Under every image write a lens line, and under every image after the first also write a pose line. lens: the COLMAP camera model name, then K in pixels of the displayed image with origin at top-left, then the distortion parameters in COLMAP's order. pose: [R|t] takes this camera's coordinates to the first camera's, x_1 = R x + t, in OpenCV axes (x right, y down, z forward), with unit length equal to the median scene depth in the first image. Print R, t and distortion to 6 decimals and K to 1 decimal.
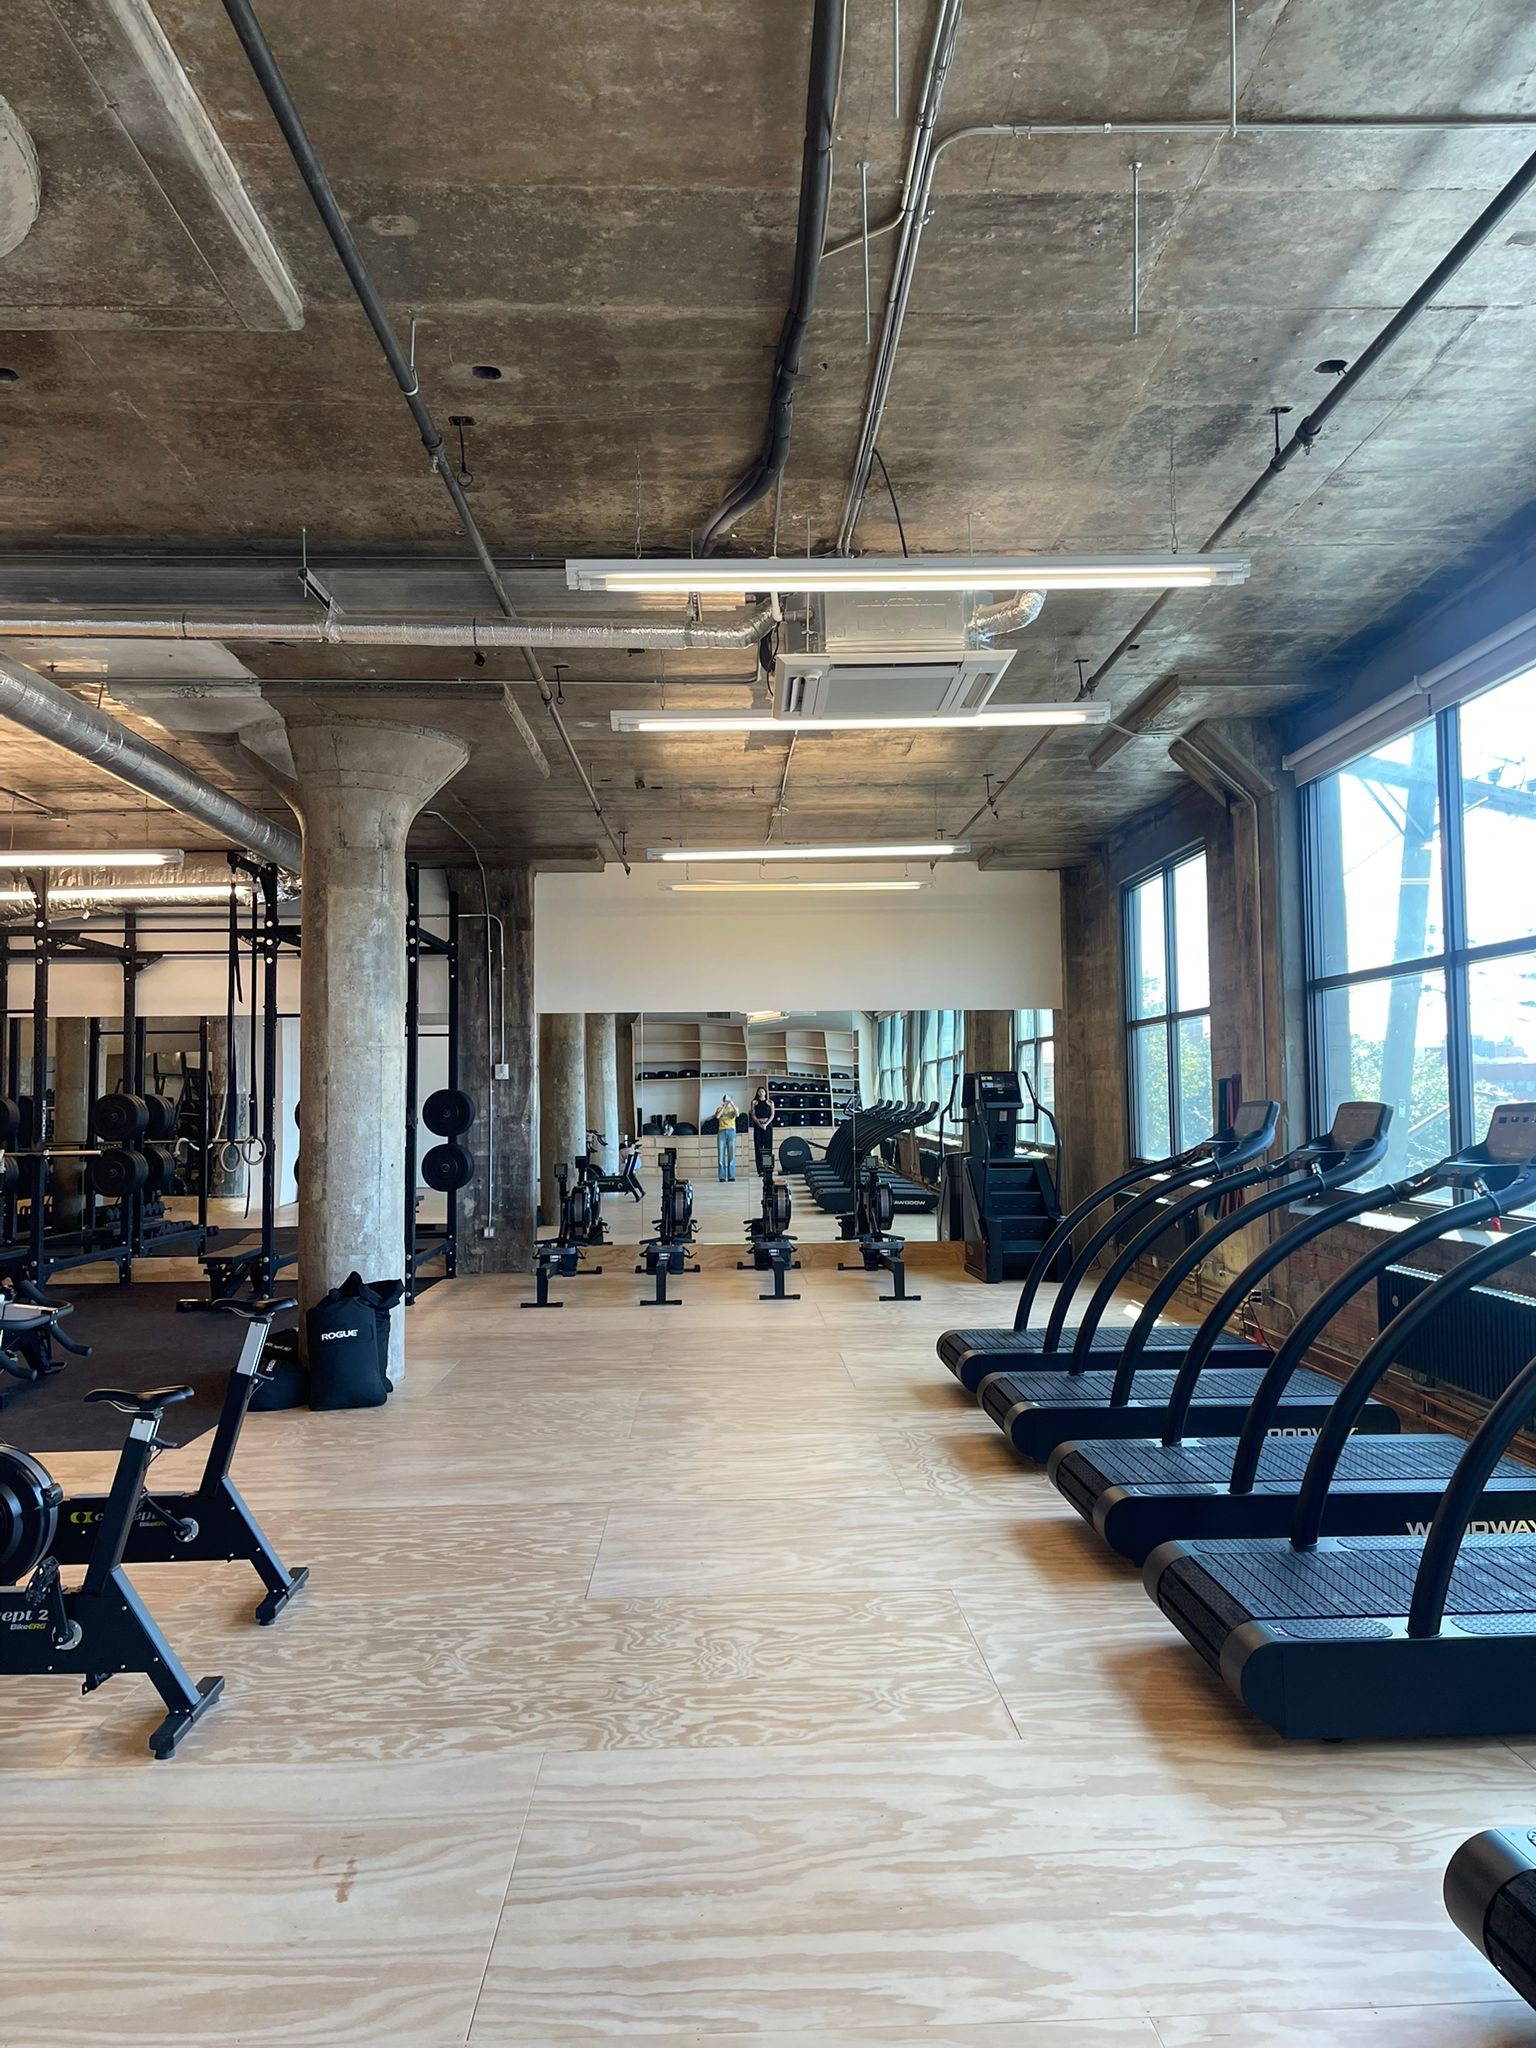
lens RADIAL K [[1457.9, 0, 764.3], [0, 1457.9, 1020.2], [0, 0, 1]] dist [0.002192, -0.002013]
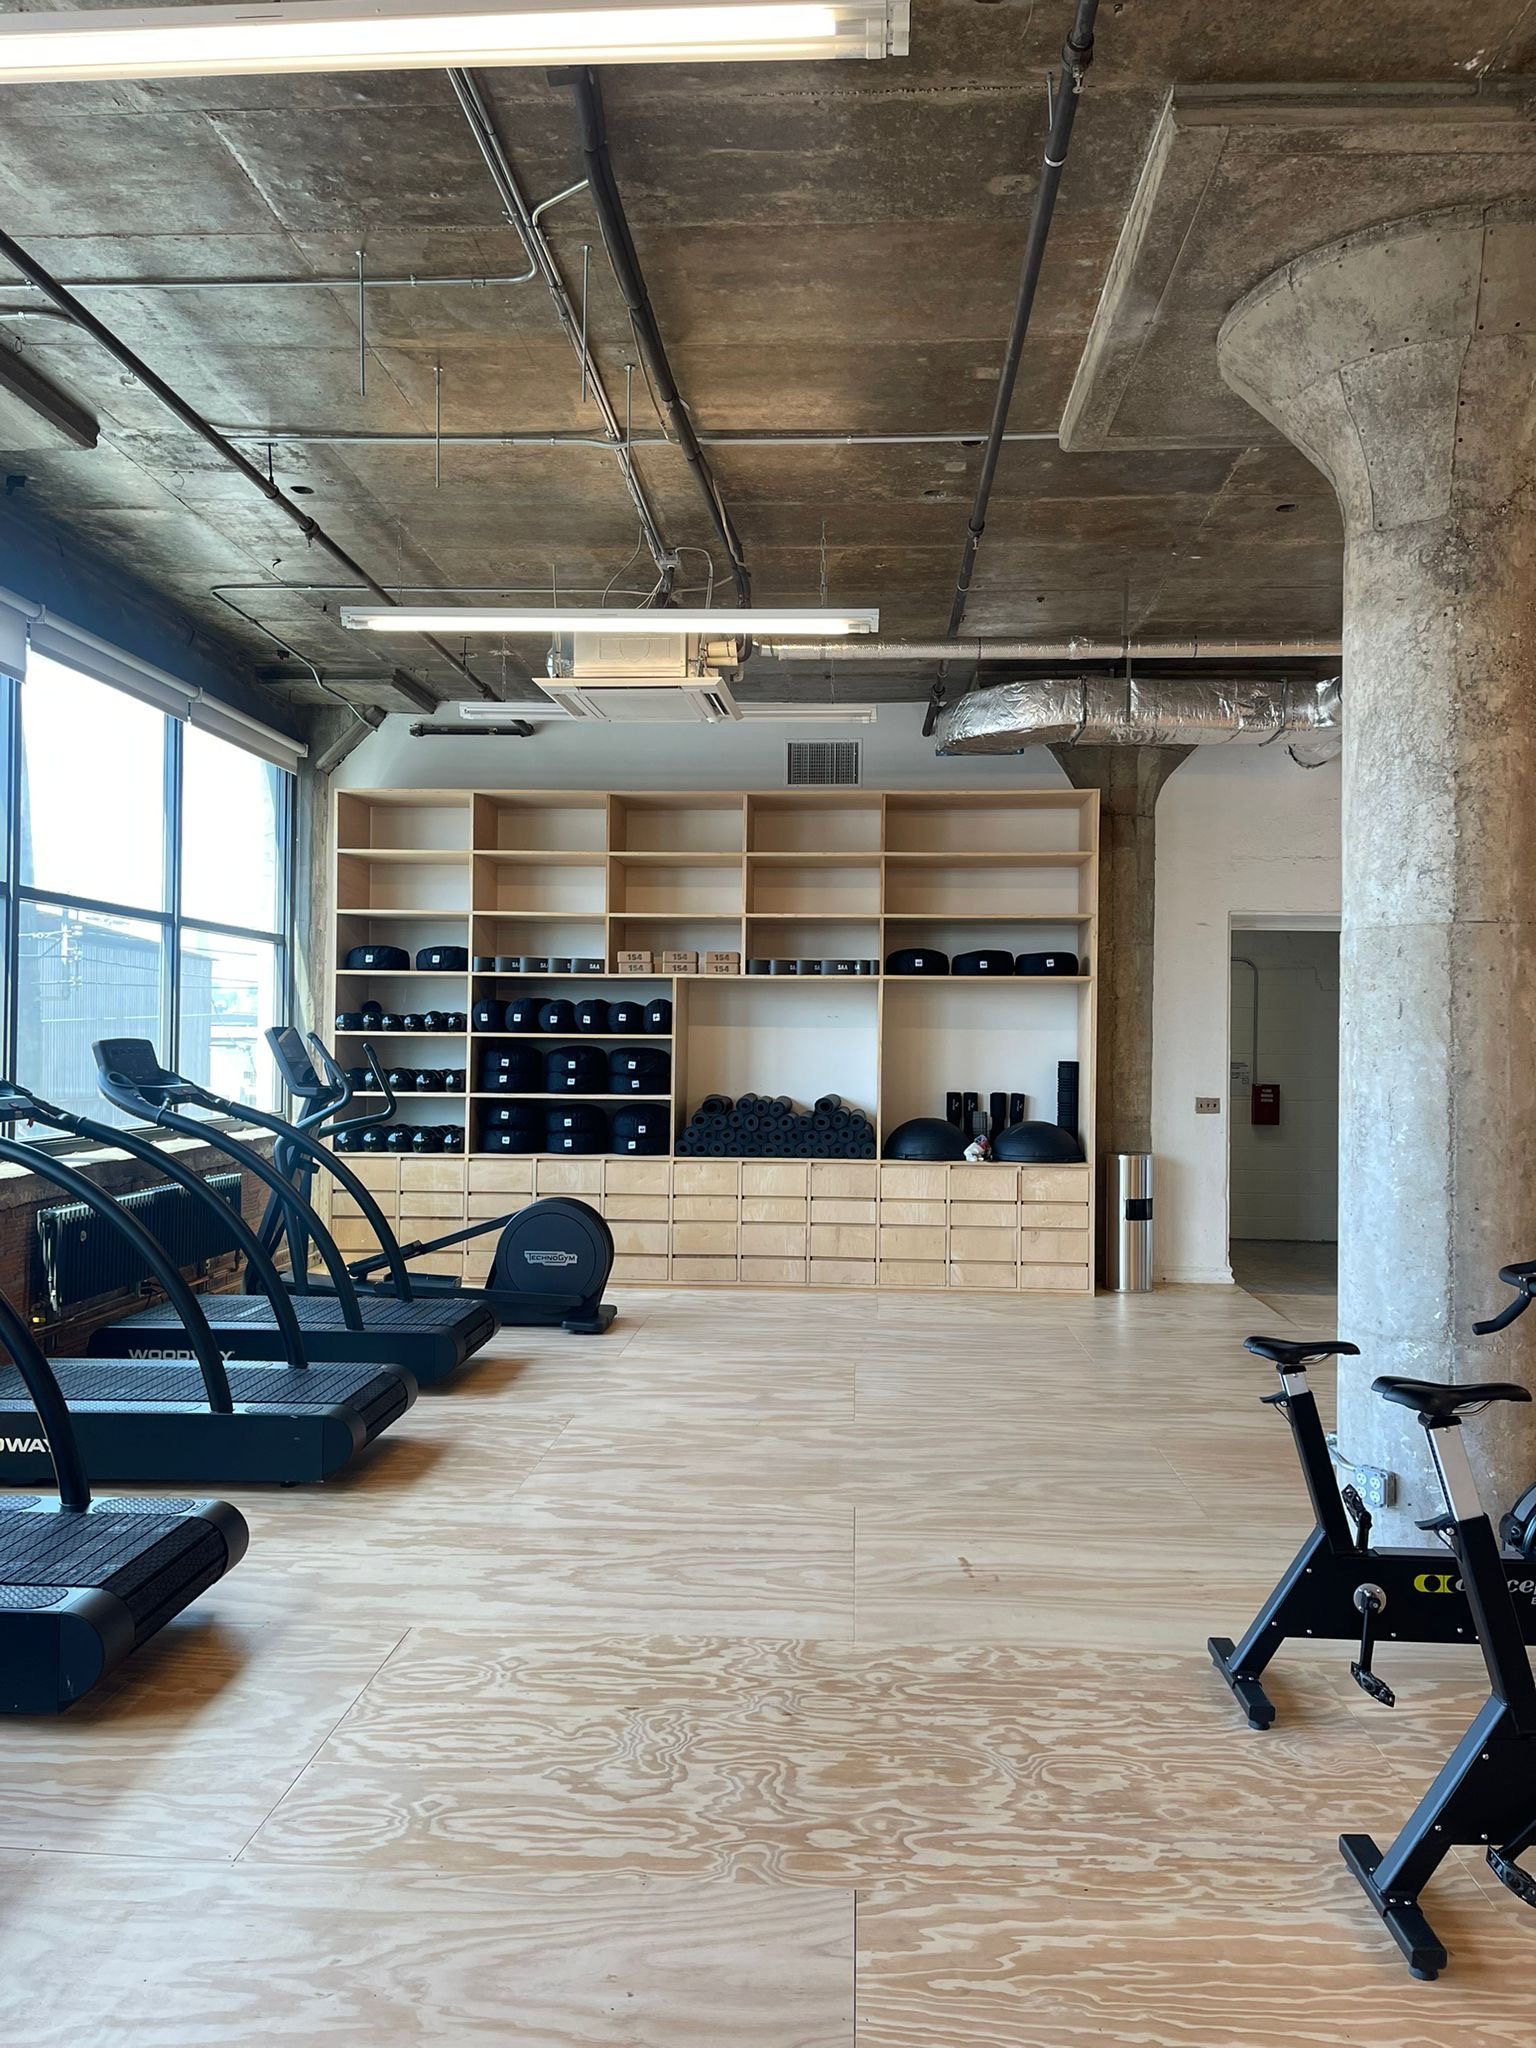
lens RADIAL K [[1457.9, 0, 775.5], [0, 1457.9, 1027.9], [0, 0, 1]] dist [0.002192, -0.002013]
pose [[-0.996365, 0.000198, 0.085185, -0.164221], [-0.005518, 0.997747, -0.066860, 0.110957], [-0.085006, -0.067087, -0.994119, 1.869270]]
